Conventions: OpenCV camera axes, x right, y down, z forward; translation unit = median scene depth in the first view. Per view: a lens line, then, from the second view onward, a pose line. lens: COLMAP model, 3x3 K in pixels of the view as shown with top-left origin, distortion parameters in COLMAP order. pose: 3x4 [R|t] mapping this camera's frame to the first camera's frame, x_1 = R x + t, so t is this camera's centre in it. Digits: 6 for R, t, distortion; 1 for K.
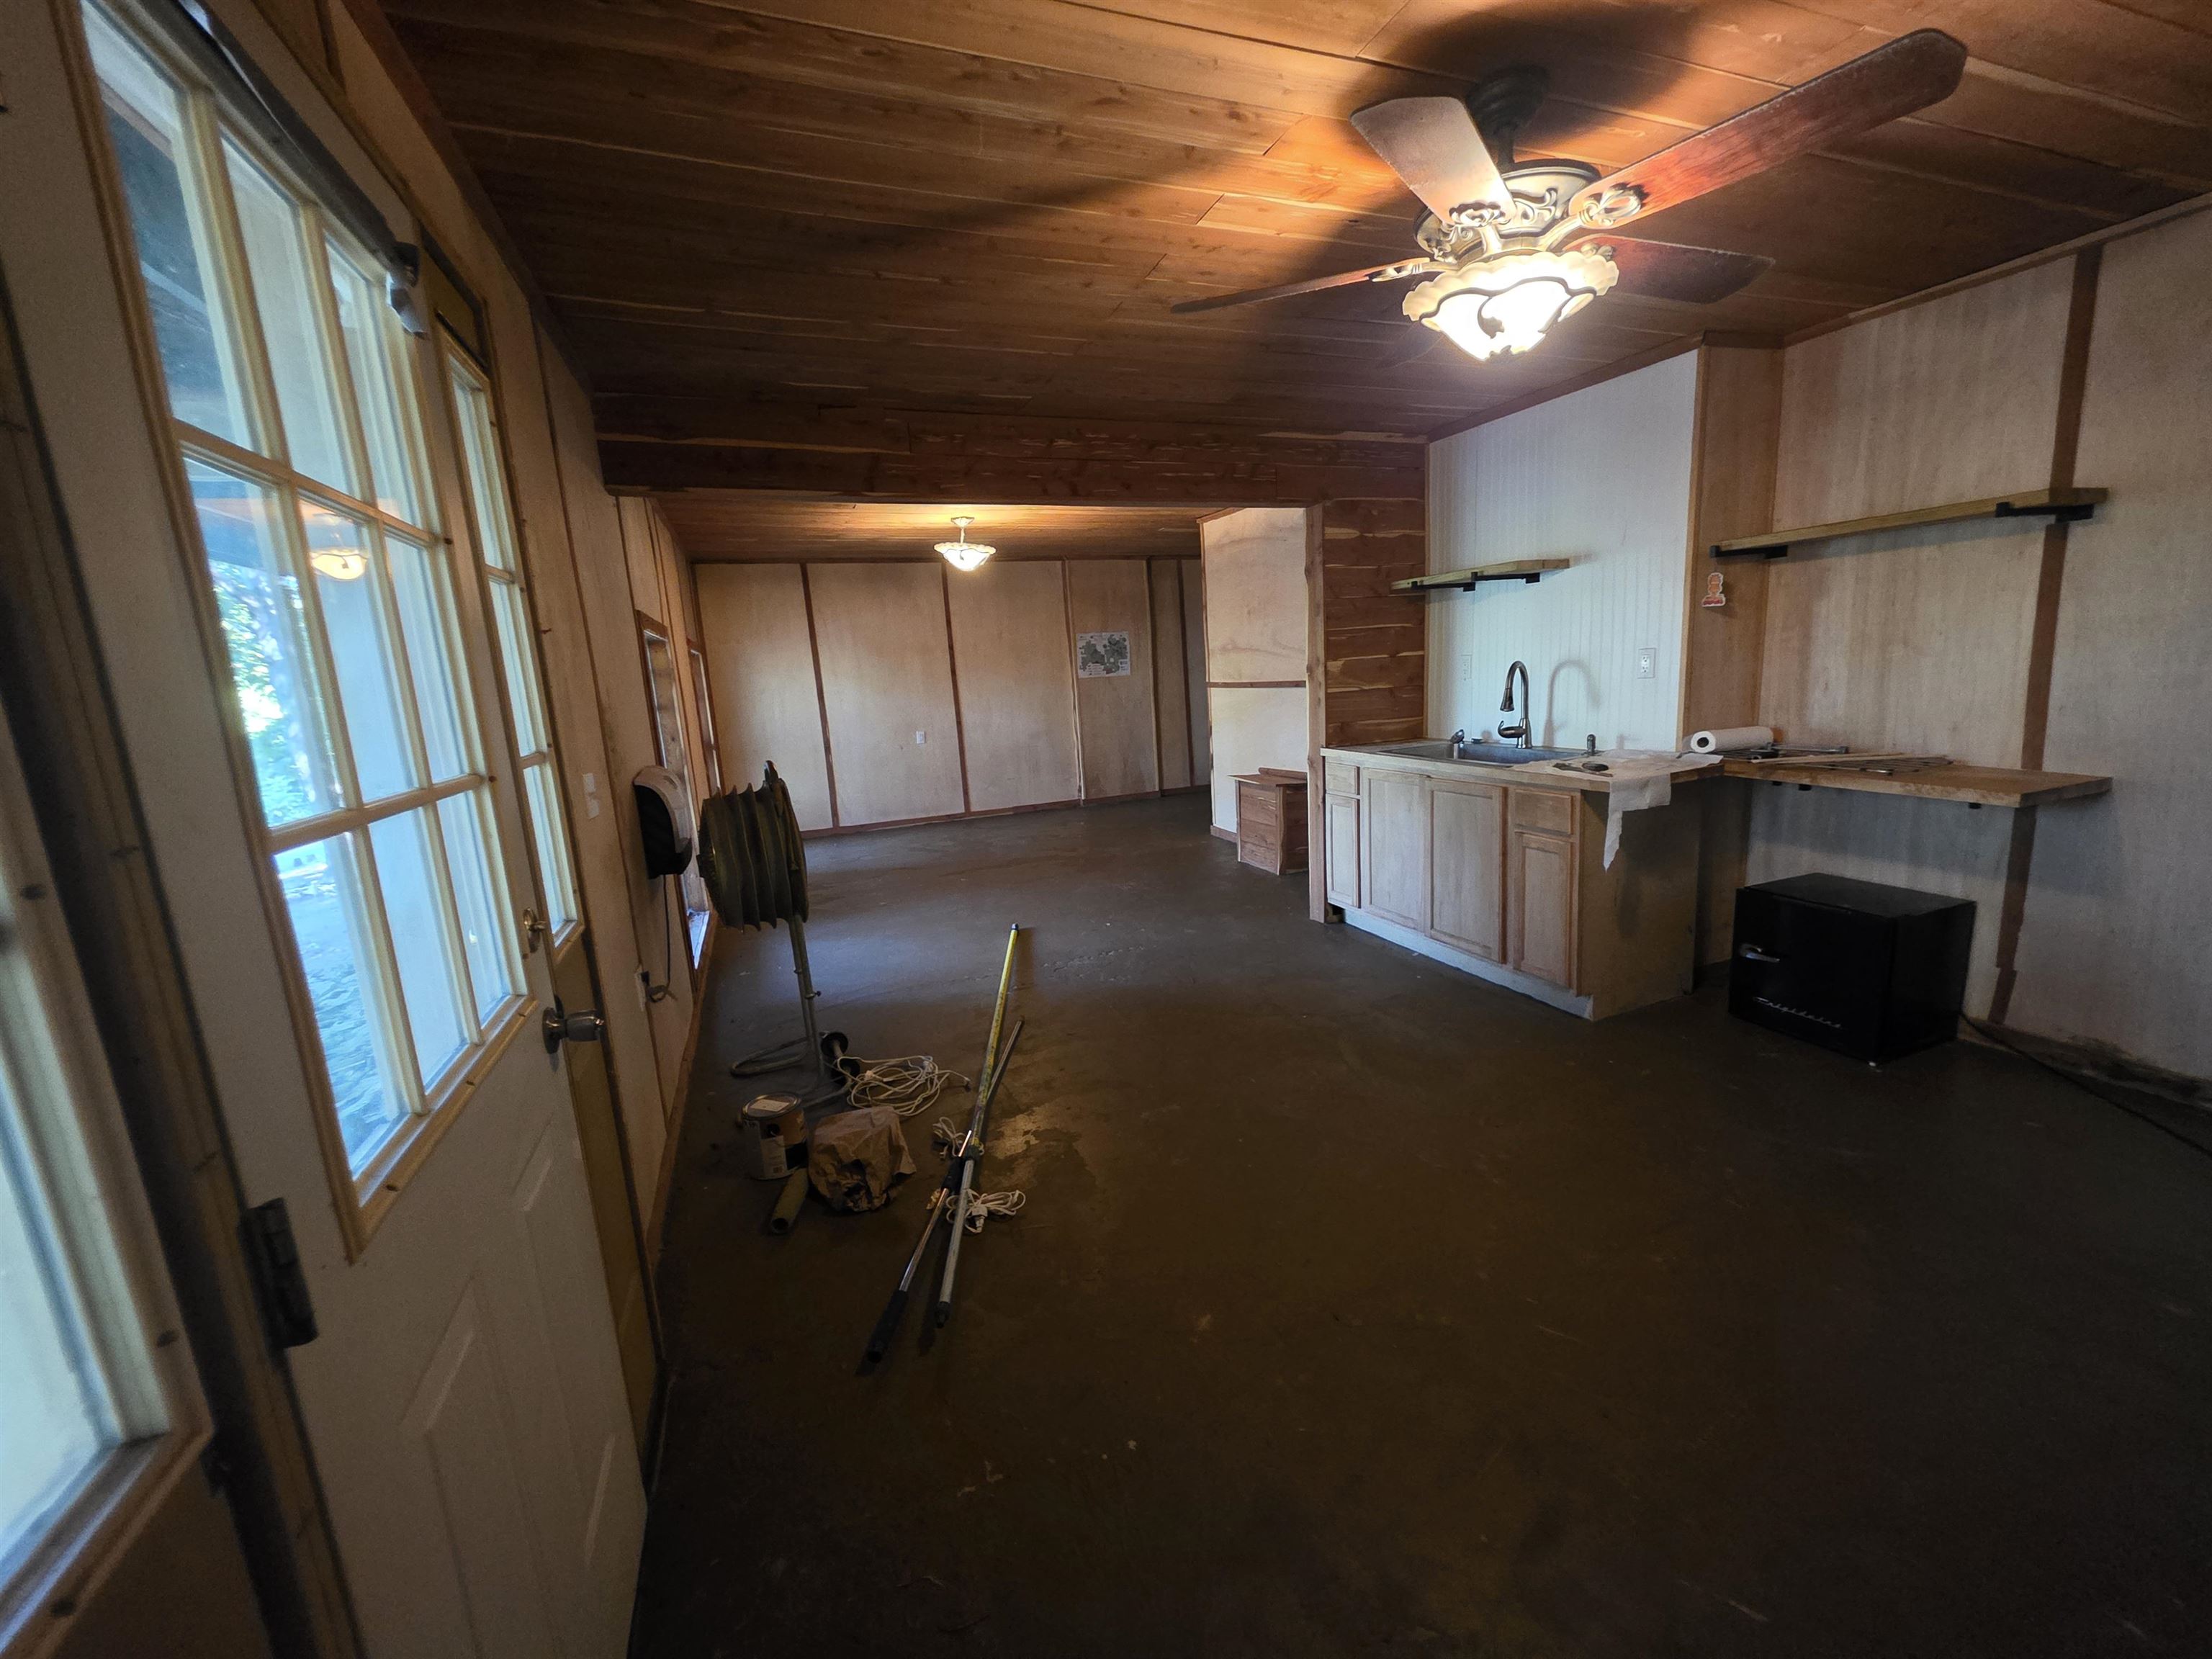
lens RADIAL K [[888.6, 0, 1119.2], [0, 888.6, 826.5], [0, 0, 1]] dist [0.002923, -0.000074]
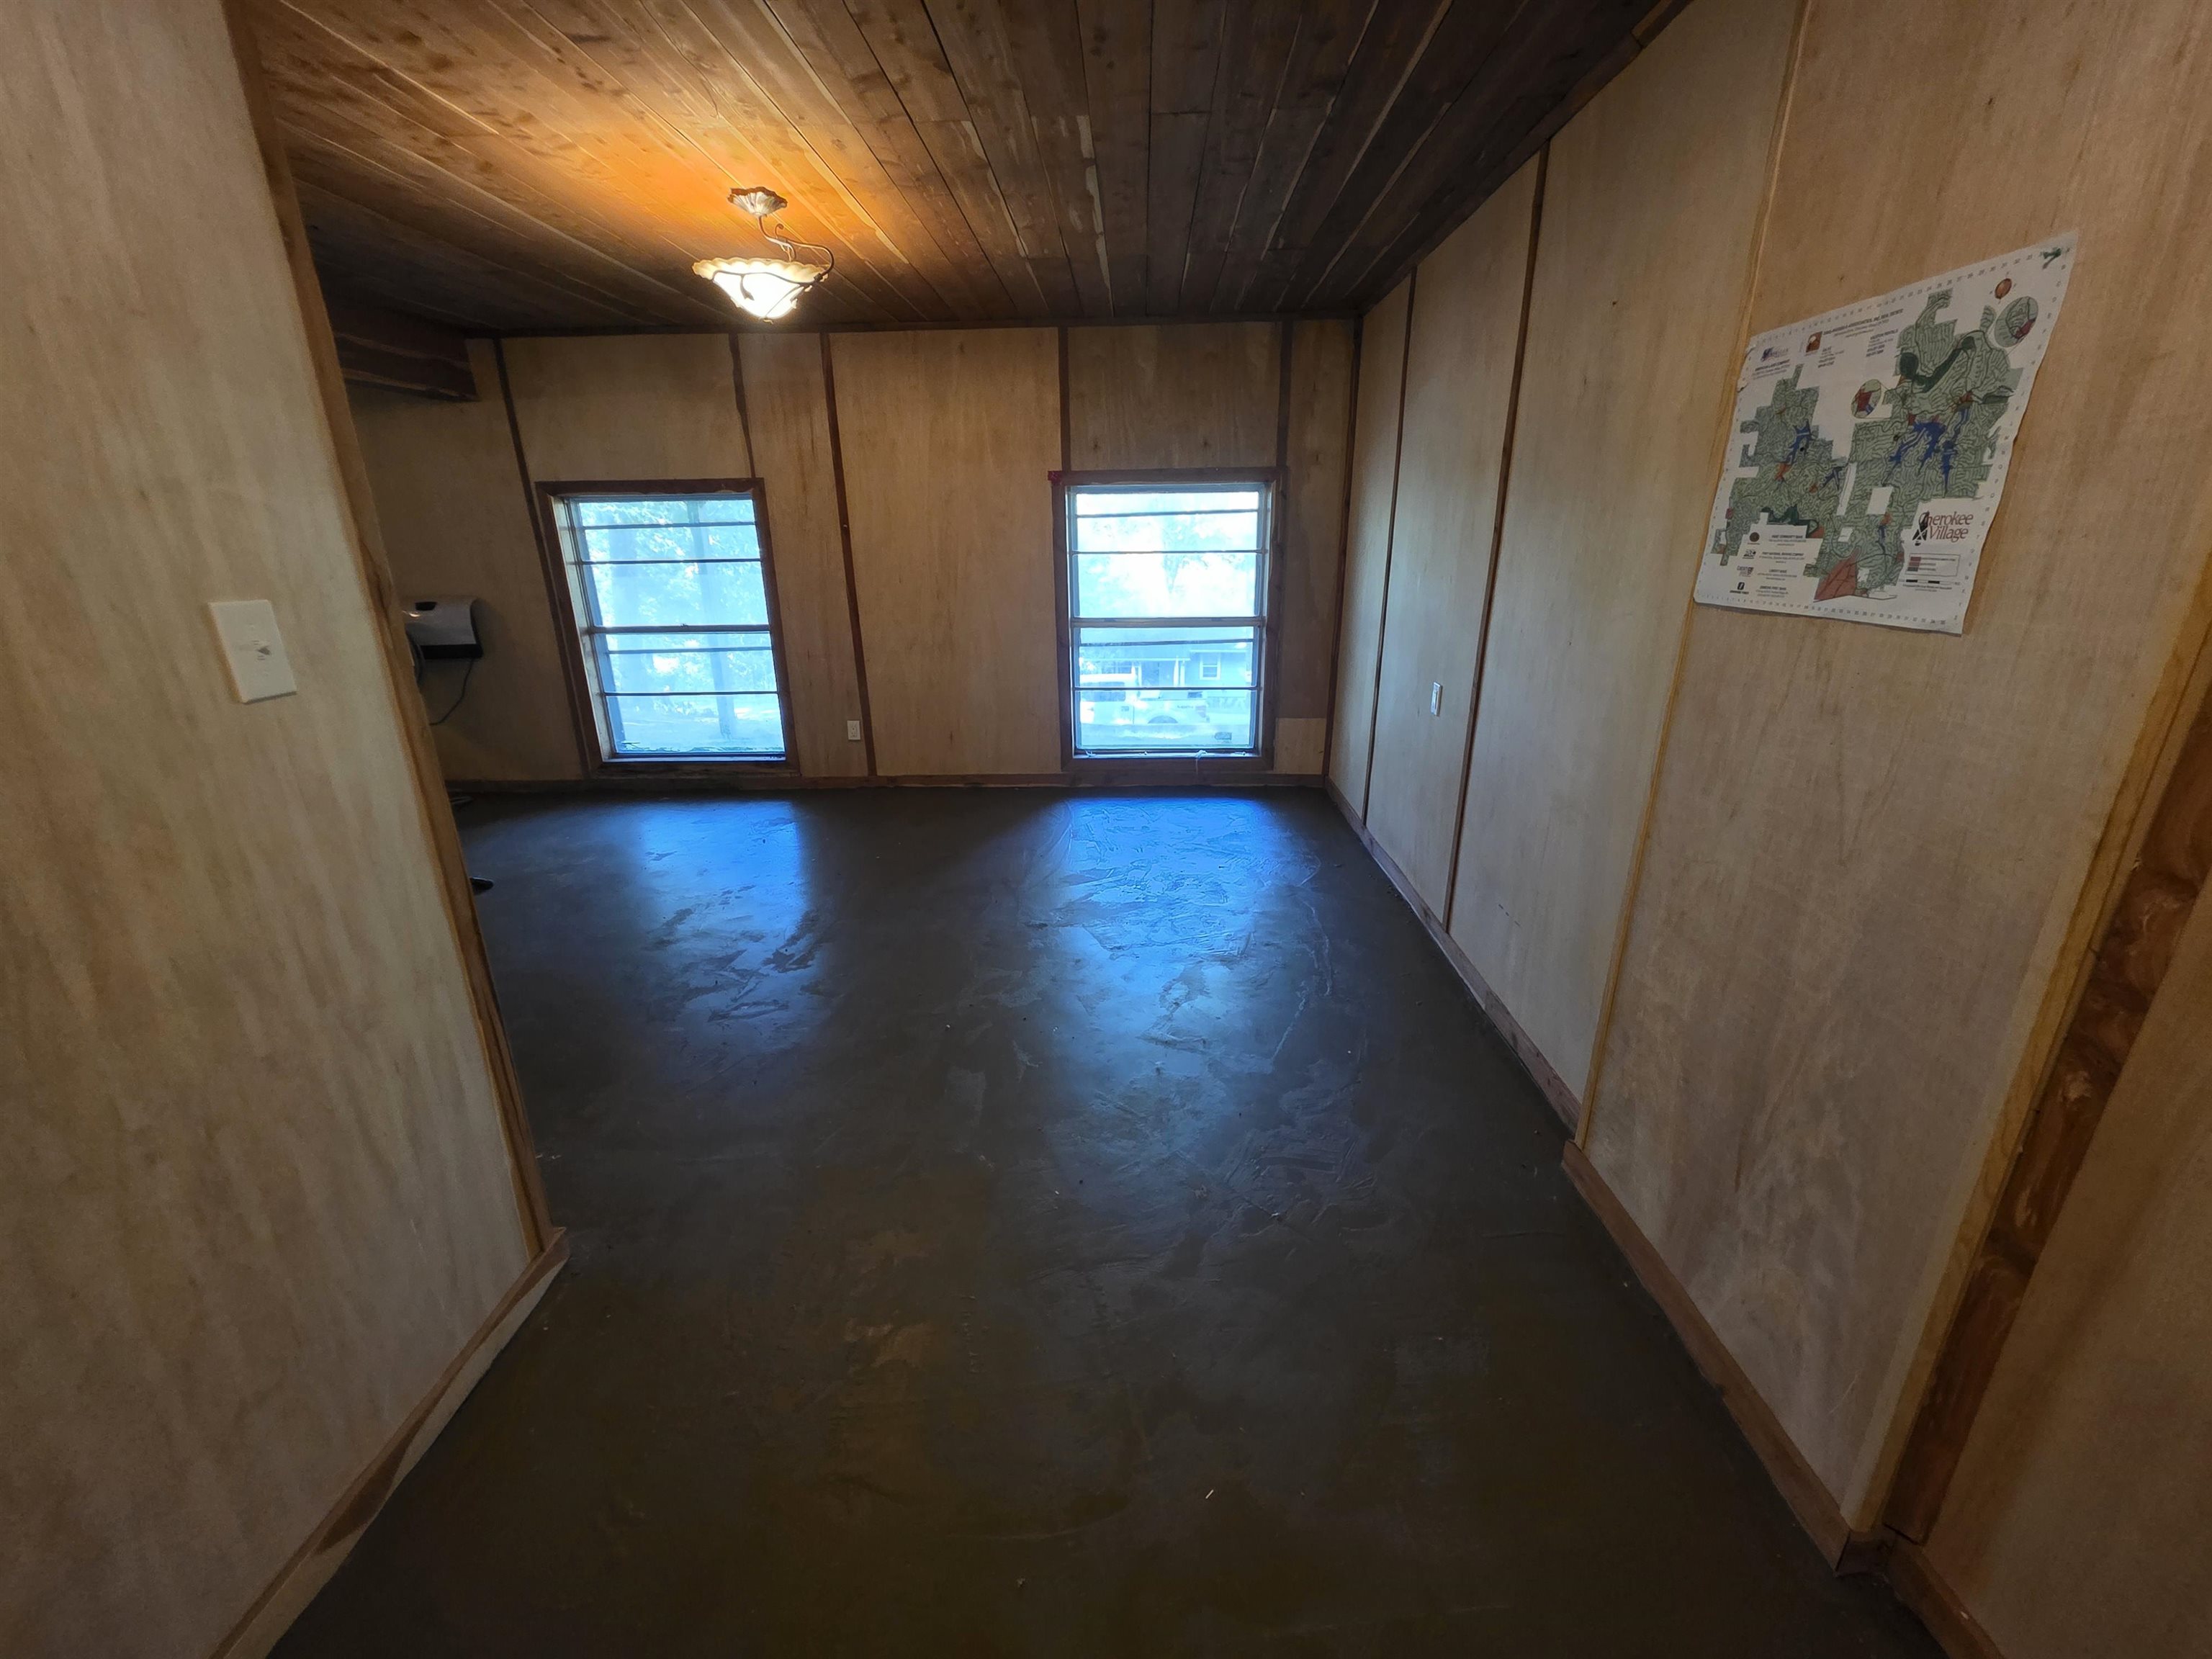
lens RADIAL K [[887.7, 0, 1111.9], [0, 887.7, 826.0], [0, 0, 1]] dist [0.001048, 0.000322]
pose [[-0.394034, 0.342735, -0.852801, 0.256951], [-0.133088, 0.896813, 0.421916, -0.273209], [0.909409, 0.279747, -0.307761, 1.407194]]
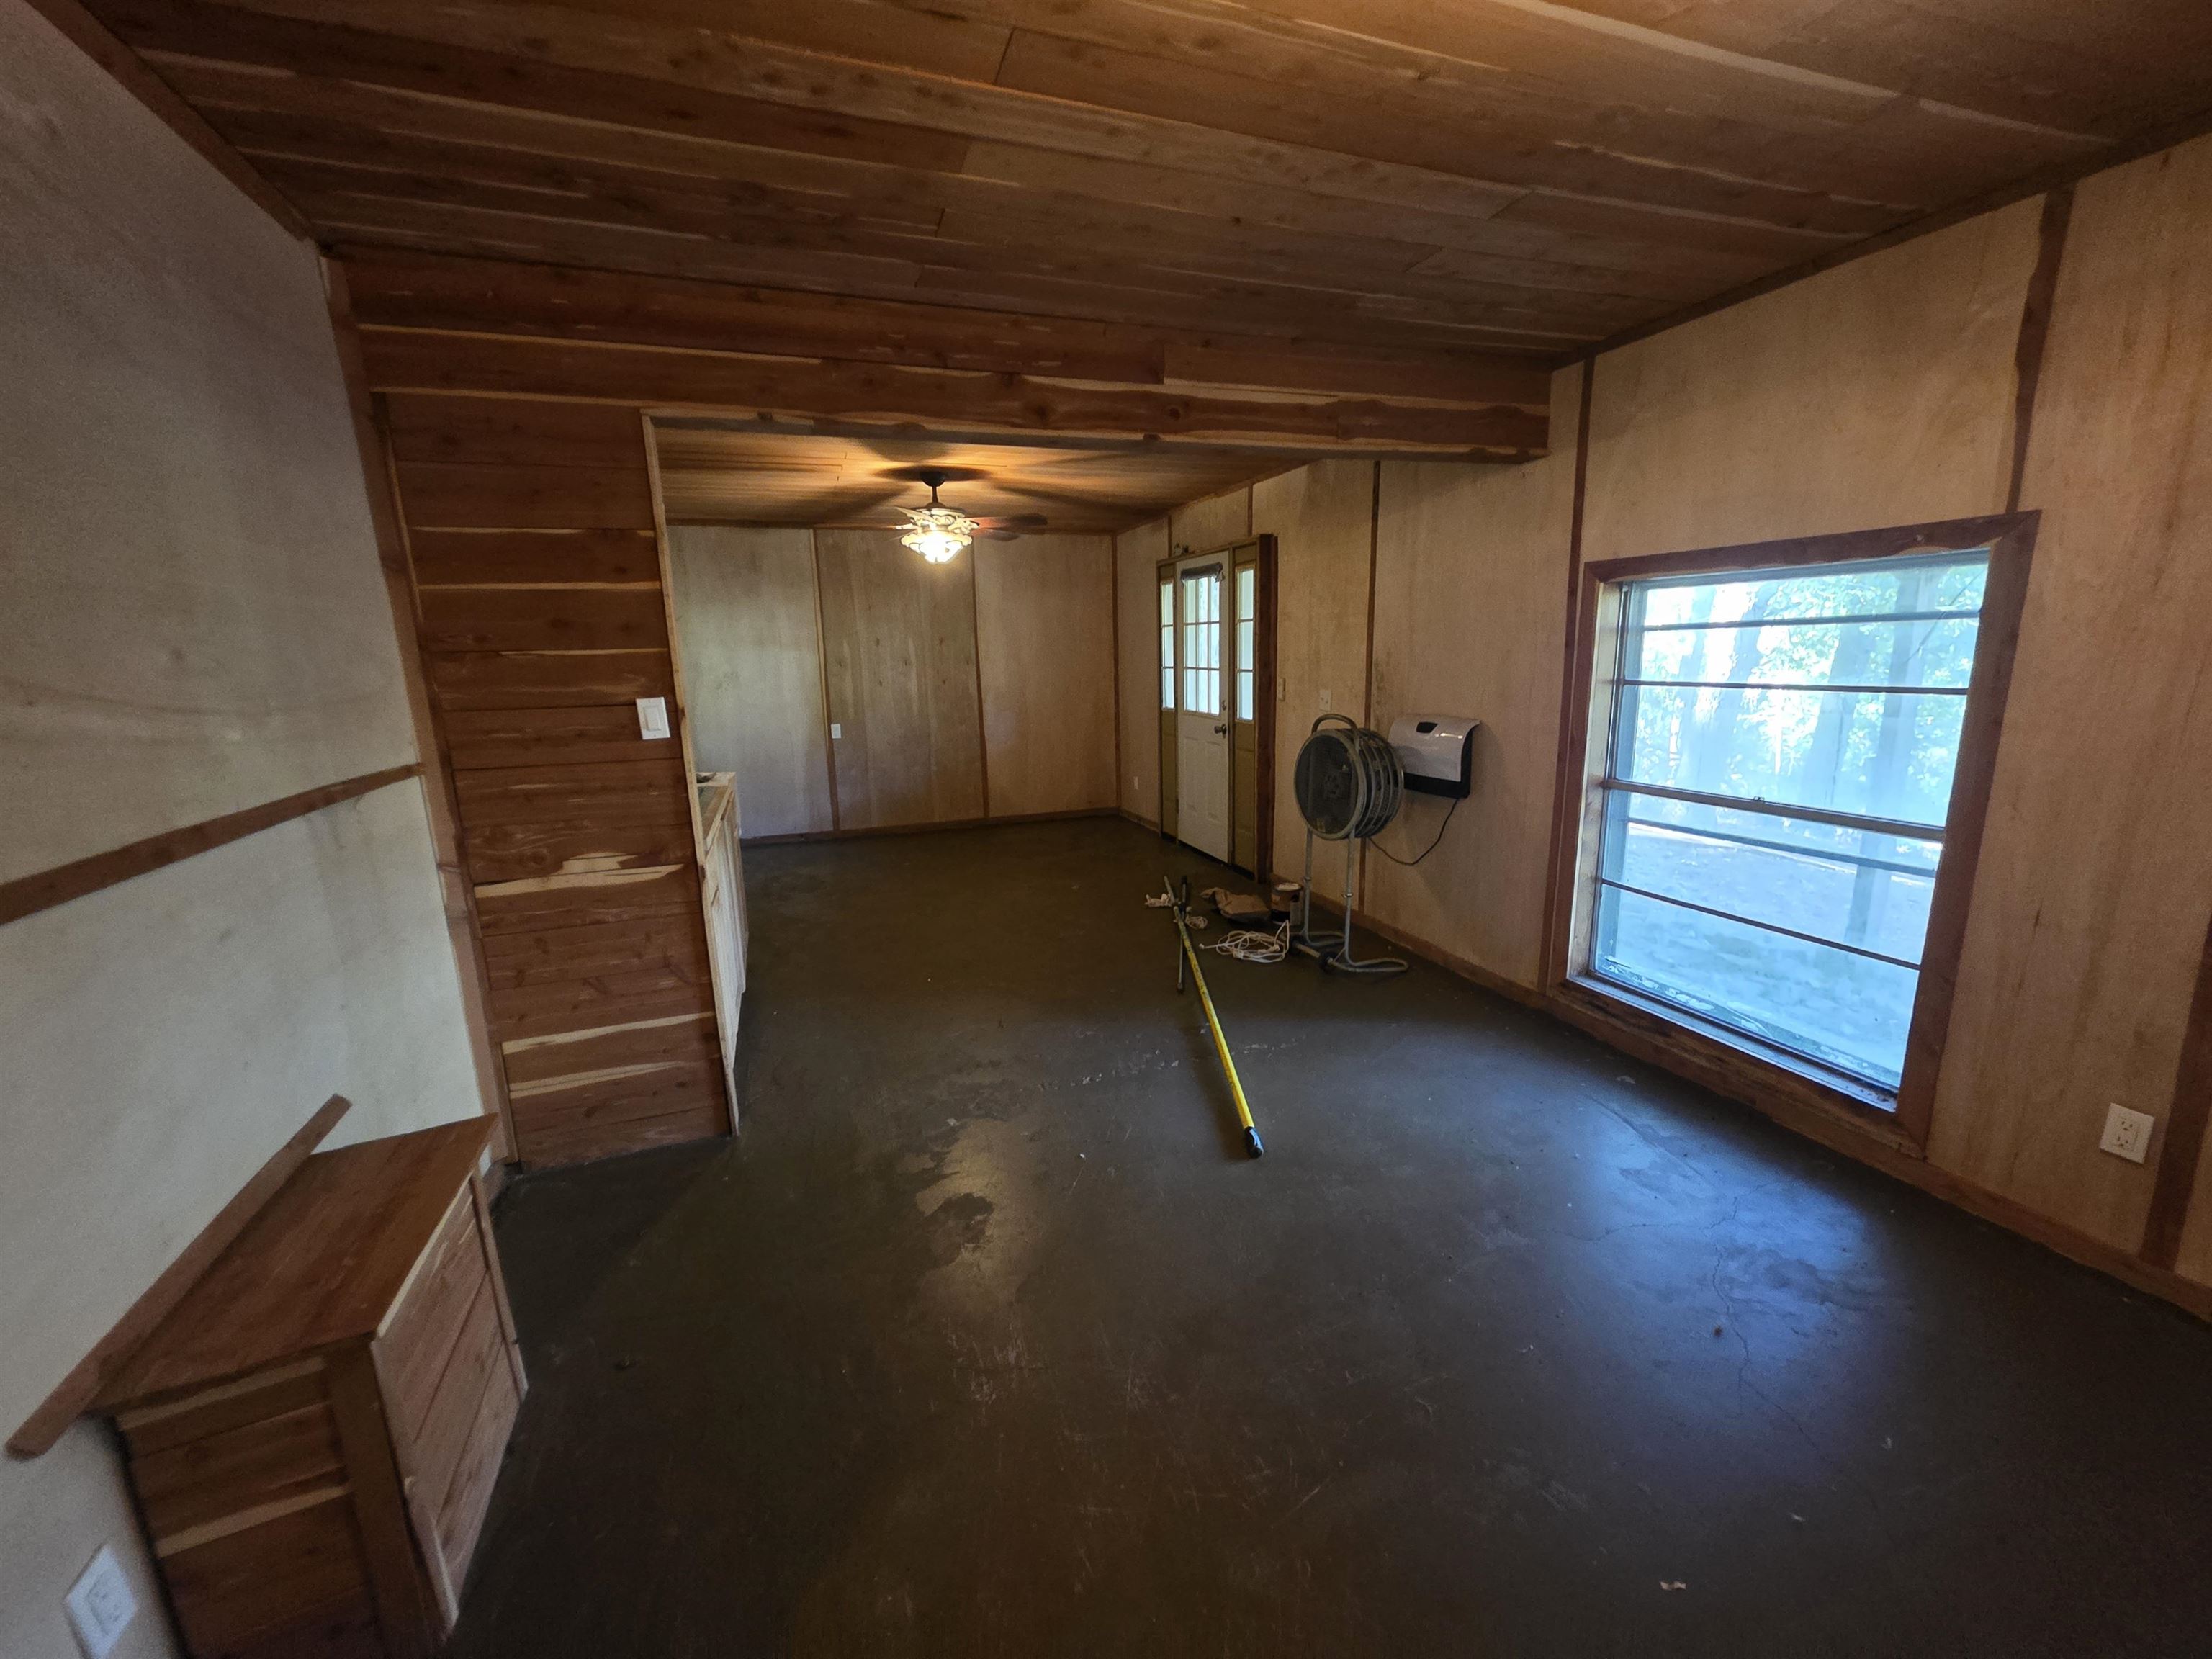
lens RADIAL K [[887.7, 0, 1111.9], [0, 887.7, 826.0], [0, 0, 1]] dist [0.001048, 0.000322]
pose [[-0.996682, 0.068635, 0.043755, -0.057028], [0.080003, 0.925069, 0.371278, -0.218734], [-0.014994, 0.373547, -0.927490, 1.158663]]
